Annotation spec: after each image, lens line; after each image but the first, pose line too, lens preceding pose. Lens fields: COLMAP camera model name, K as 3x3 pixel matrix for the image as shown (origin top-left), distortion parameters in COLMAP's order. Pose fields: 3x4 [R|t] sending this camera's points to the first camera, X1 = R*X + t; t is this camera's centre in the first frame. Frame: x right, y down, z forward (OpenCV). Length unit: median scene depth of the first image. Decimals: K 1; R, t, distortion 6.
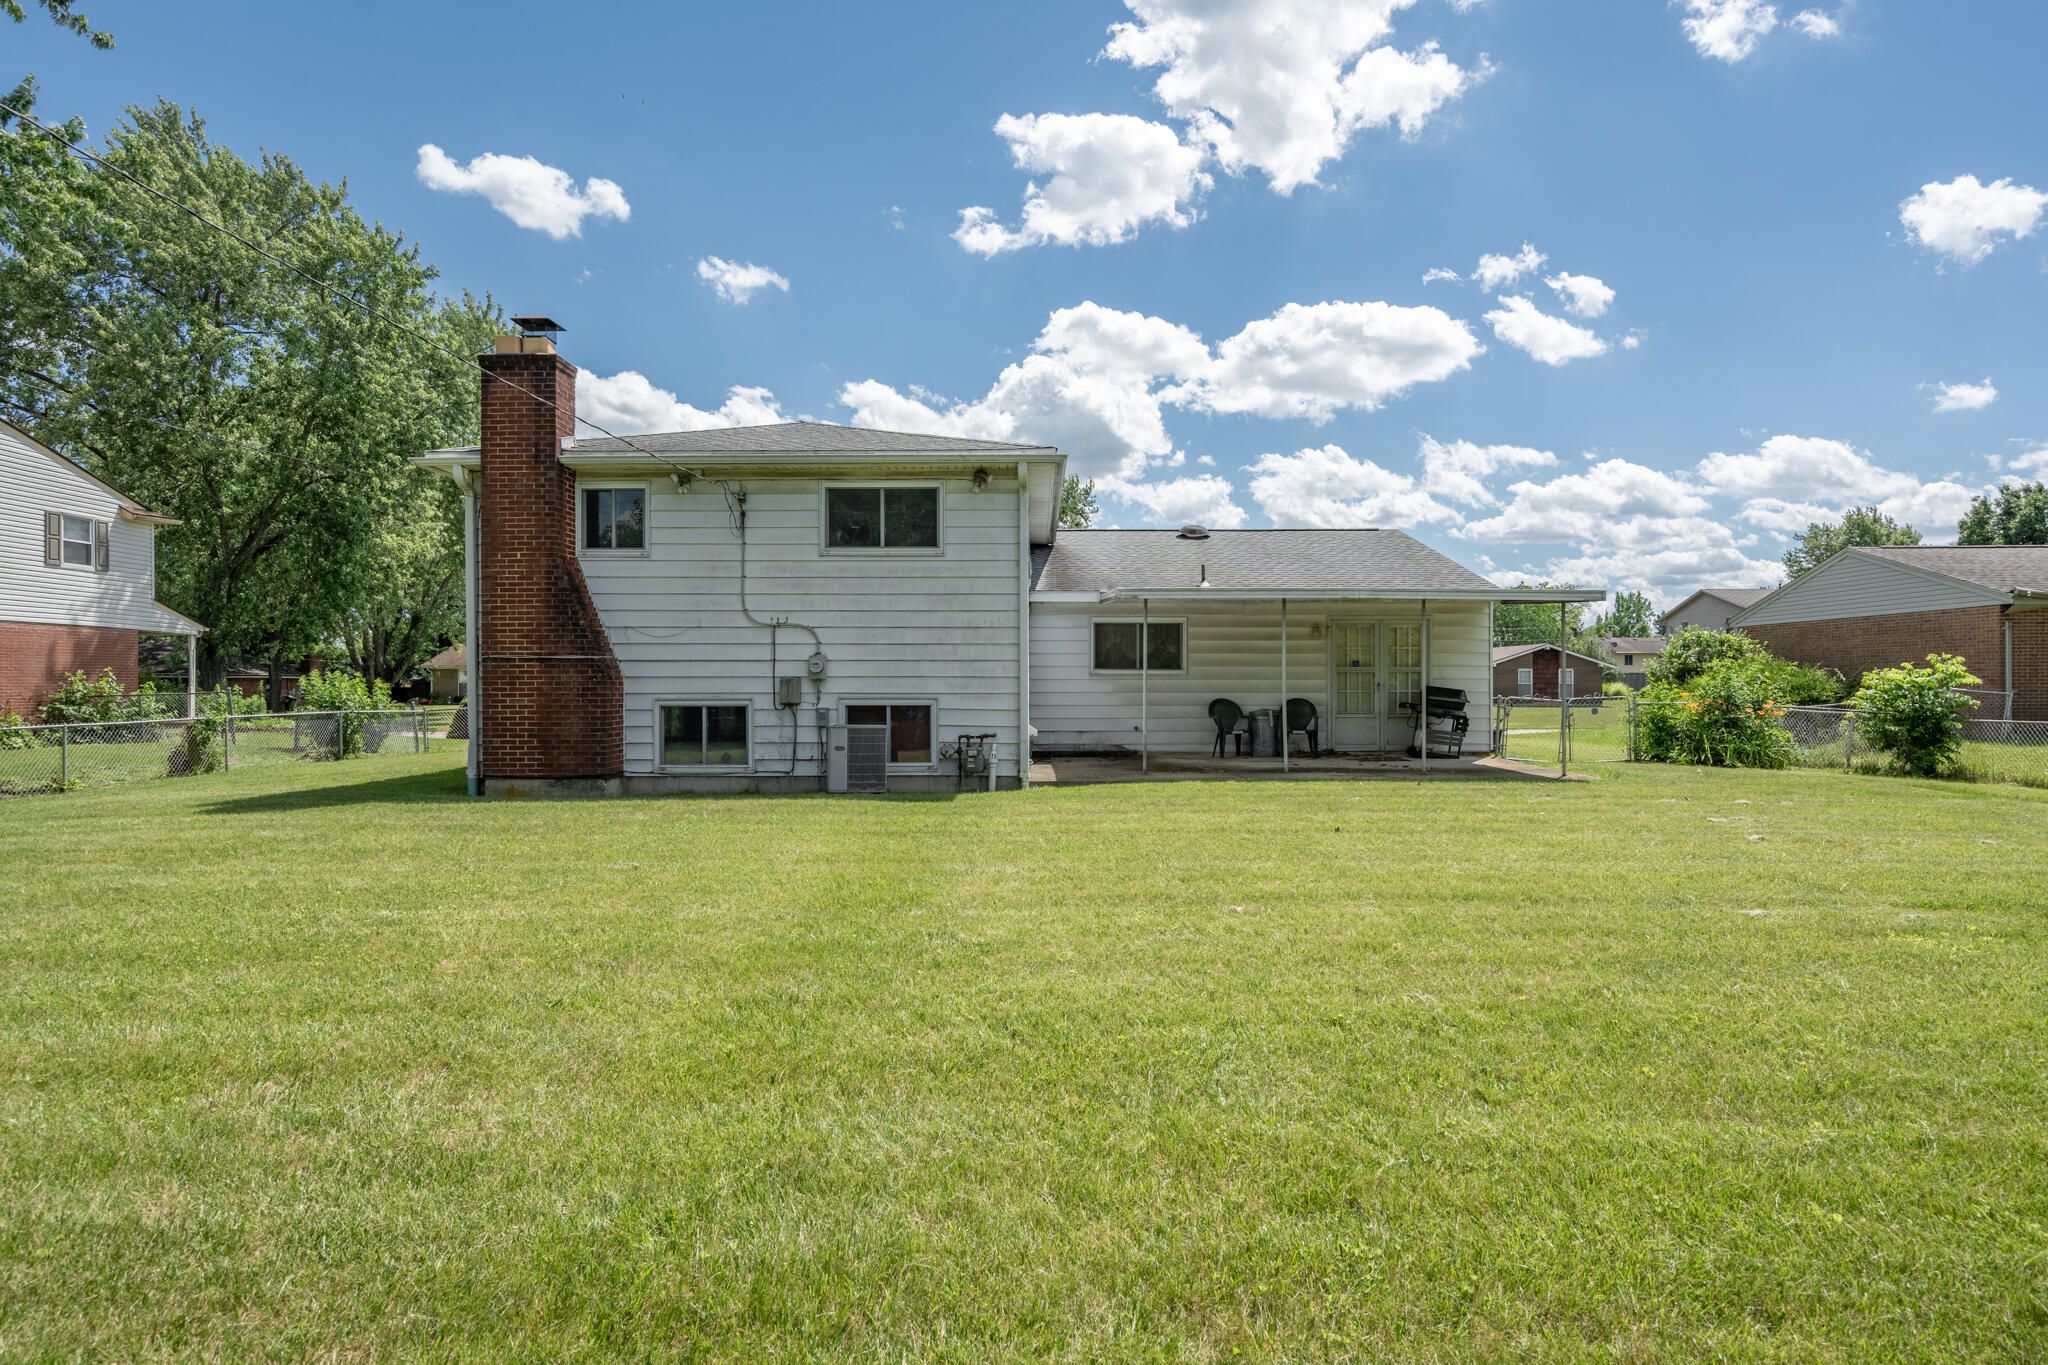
lens RADIAL K [[1109.1, 0, 1056.0], [0, 1109.1, 679.3], [0, 0, 1]] dist [0.000190, -0.000757]
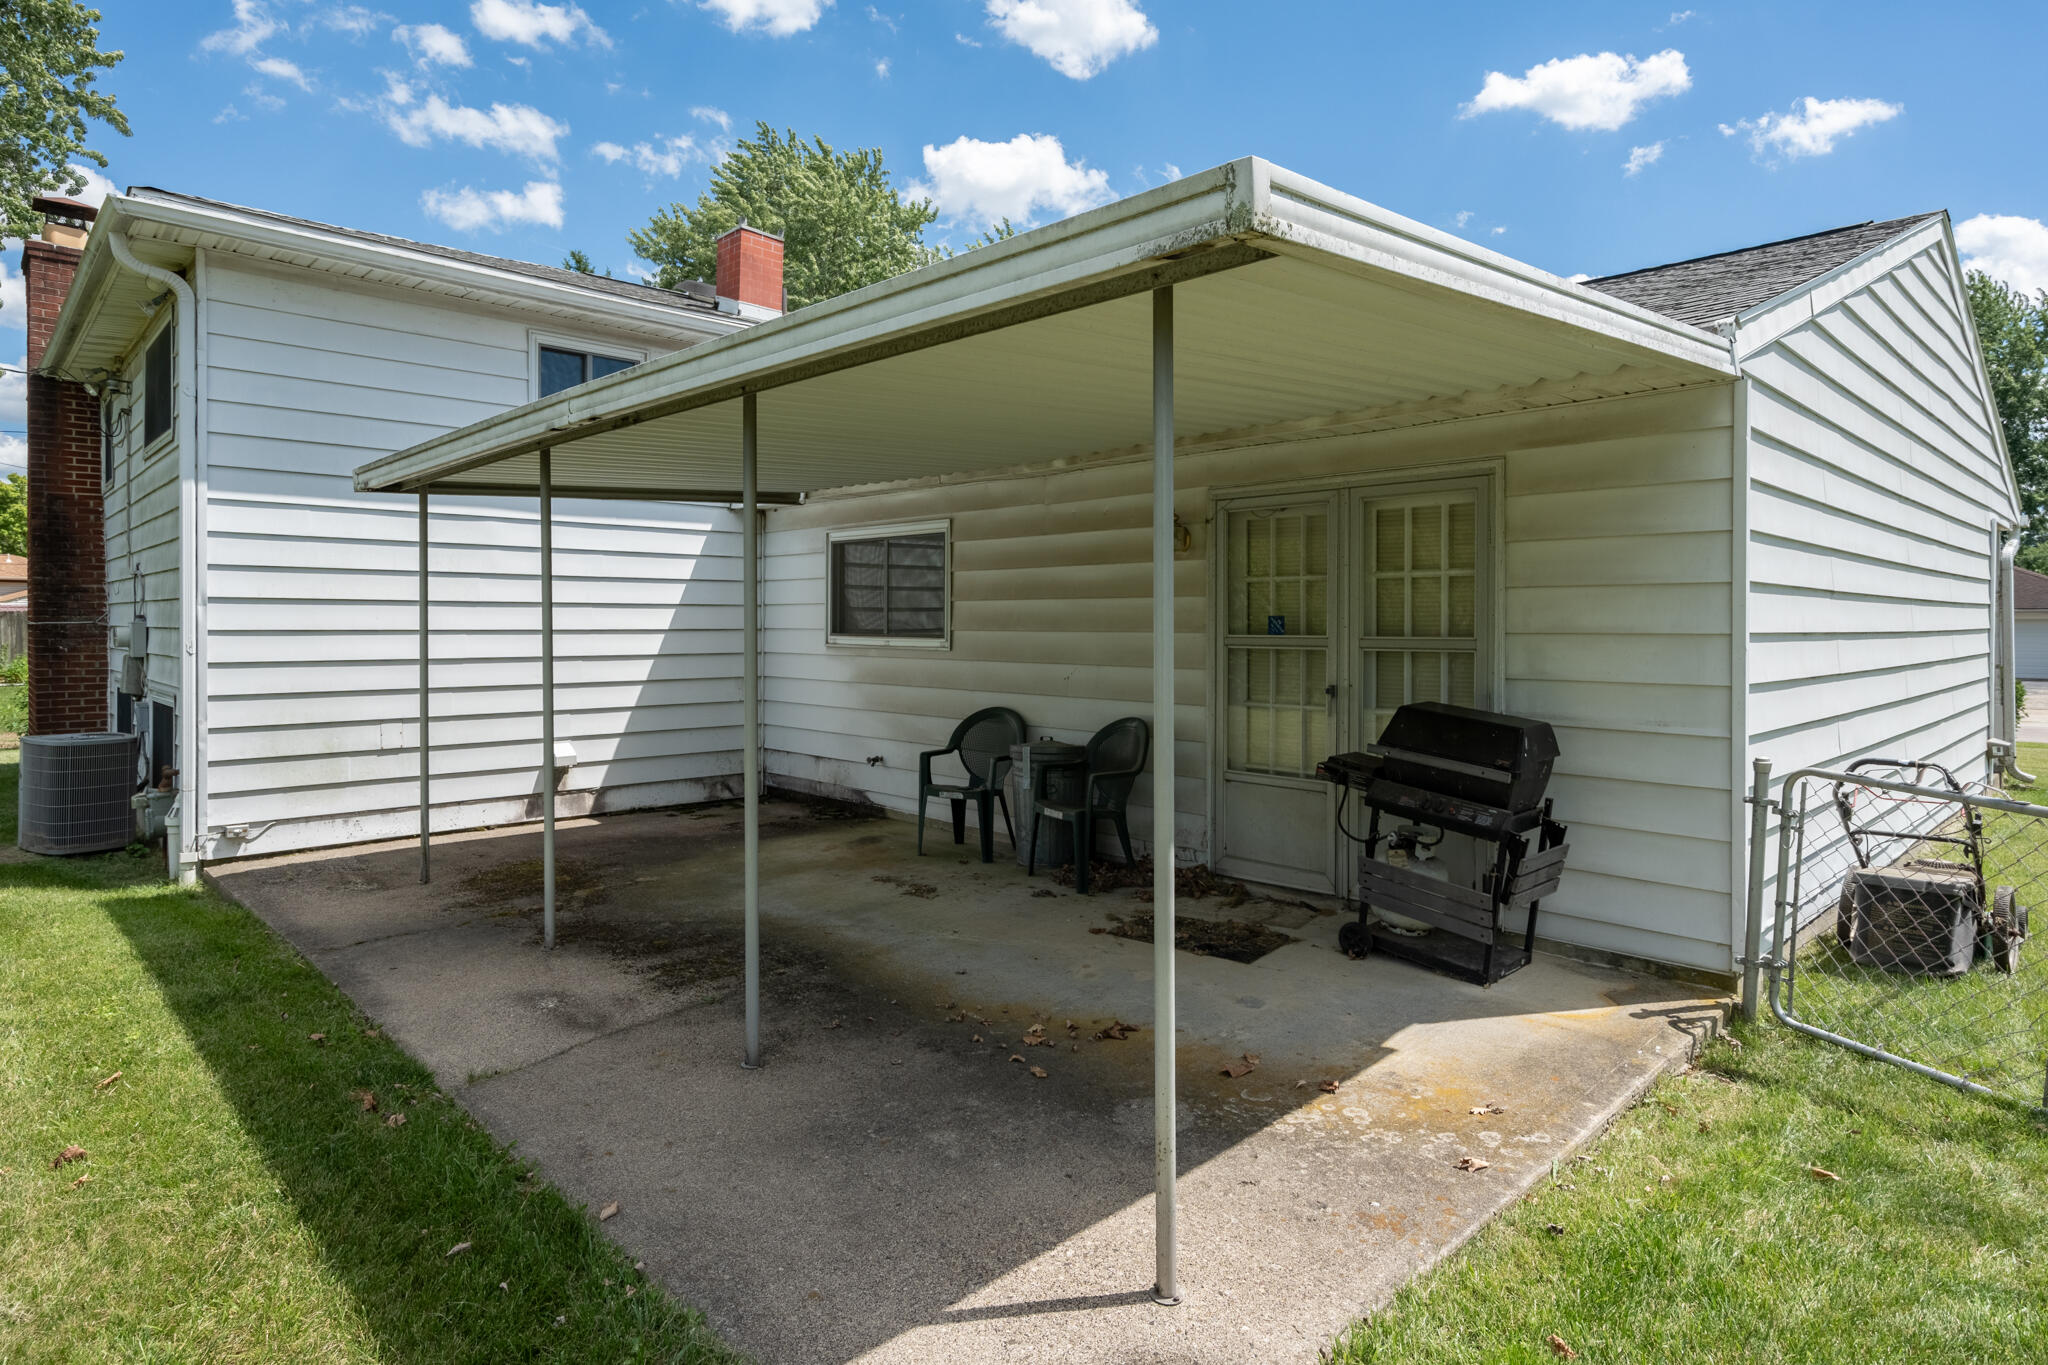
lens RADIAL K [[1161.1, 0, 1022.3], [0, 1161.1, 633.5], [0, 0, 1]] dist [0.042456, -0.072038]
pose [[0.656796, 0.009536, -0.754008, 0.628335], [0.003254, 0.999875, 0.015480, -0.022316], [0.754061, -0.012621, 0.656683, 0.926646]]
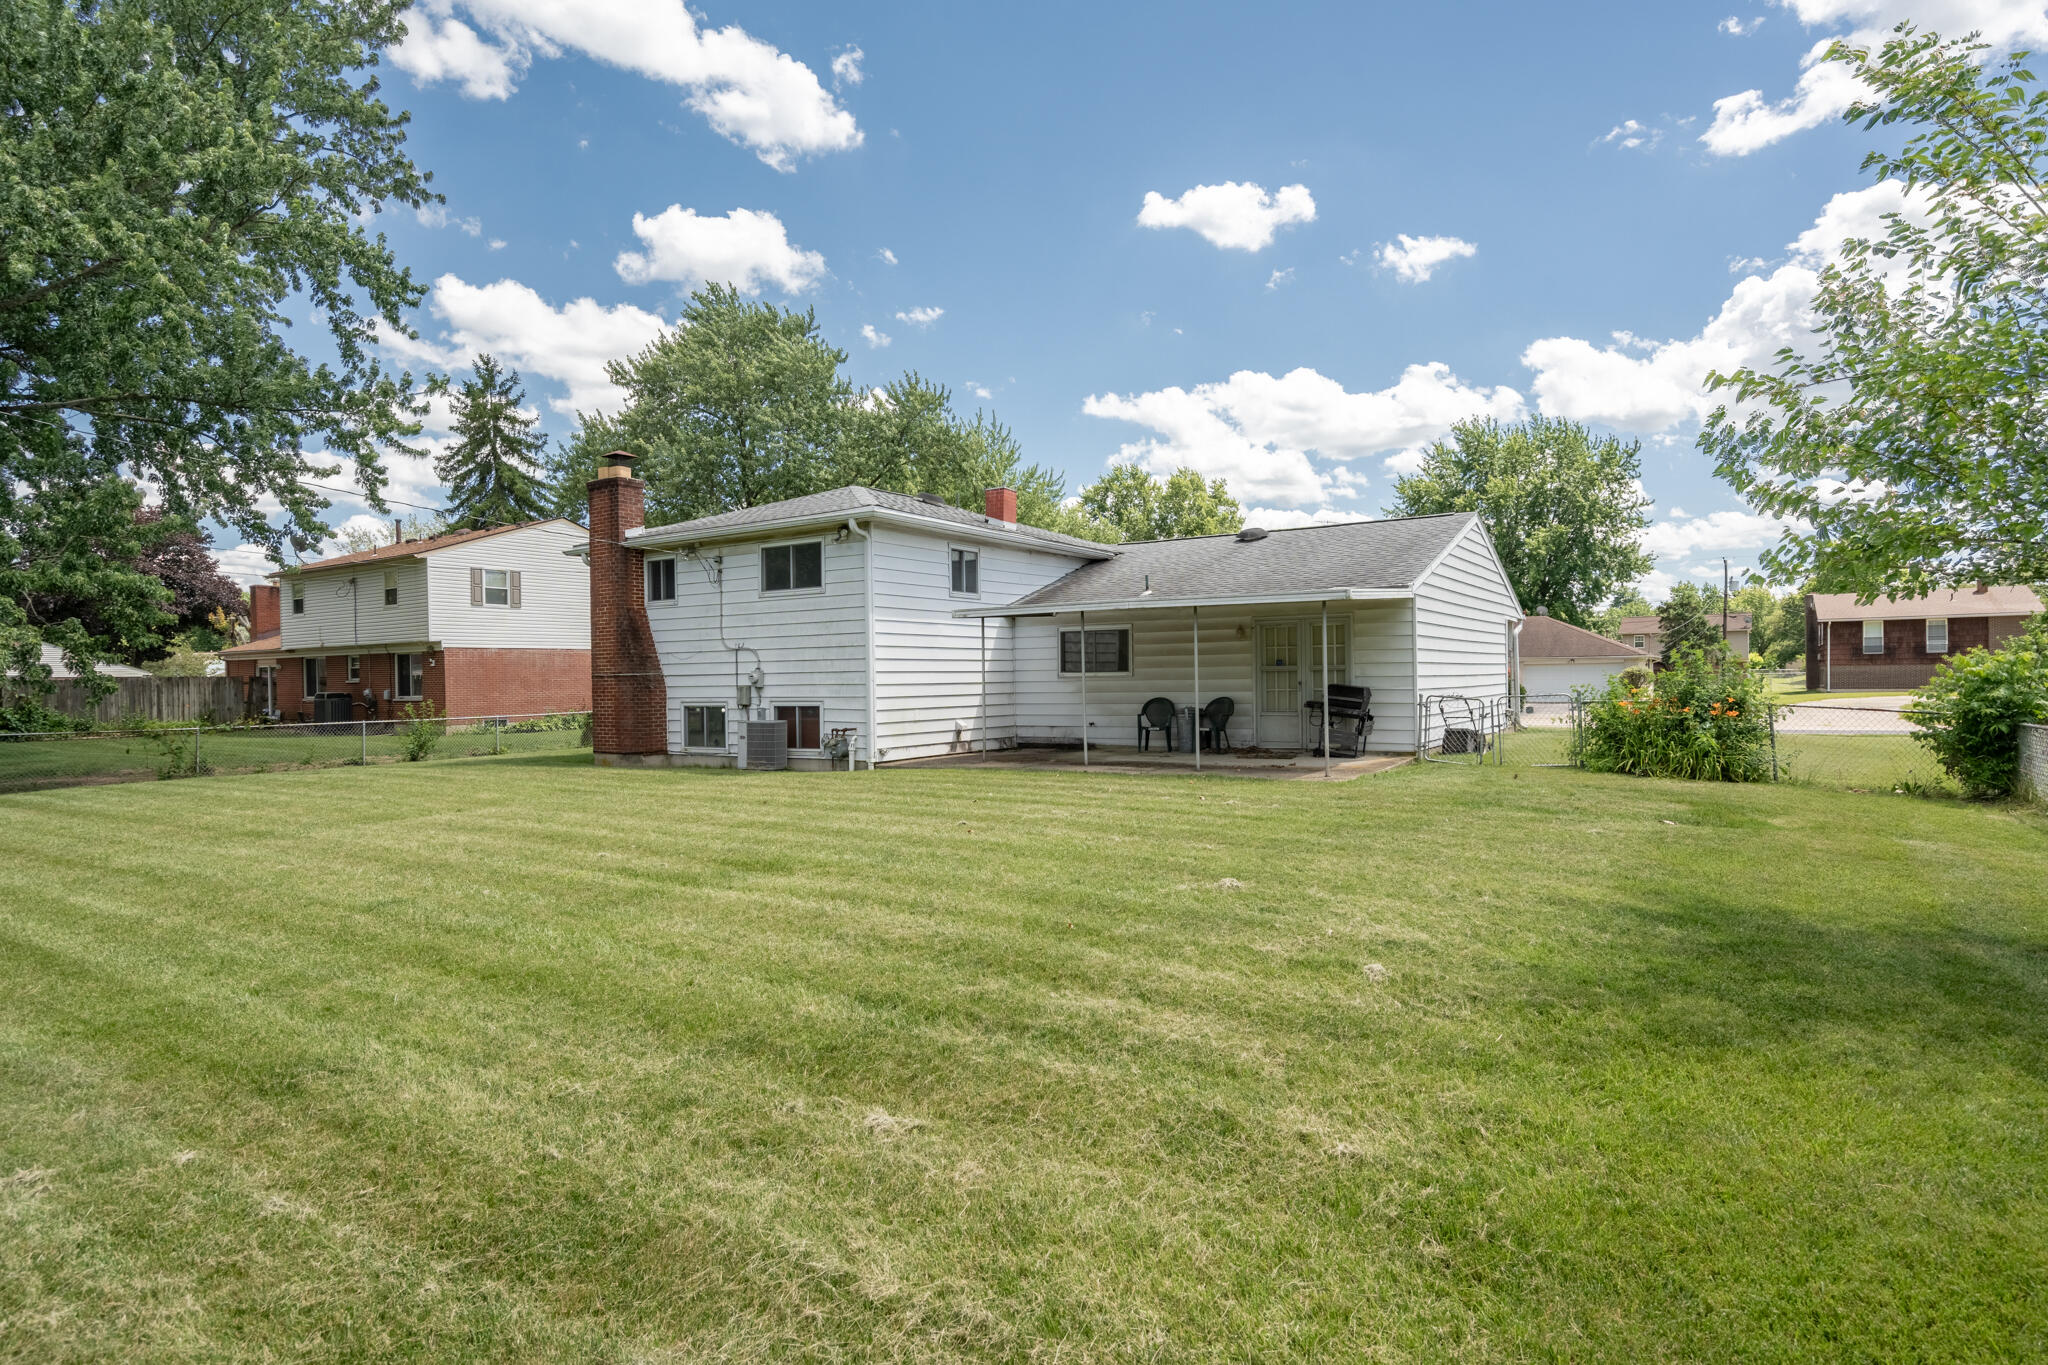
lens RADIAL K [[1109.1, 0, 1056.0], [0, 1109.1, 679.3], [0, 0, 1]] dist [0.000190, -0.000757]
pose [[0.839702, -0.011861, -0.542917, 0.846094], [0.018451, 0.999807, 0.006695, -0.012414], [0.542733, -0.015639, 0.839759, 0.040097]]
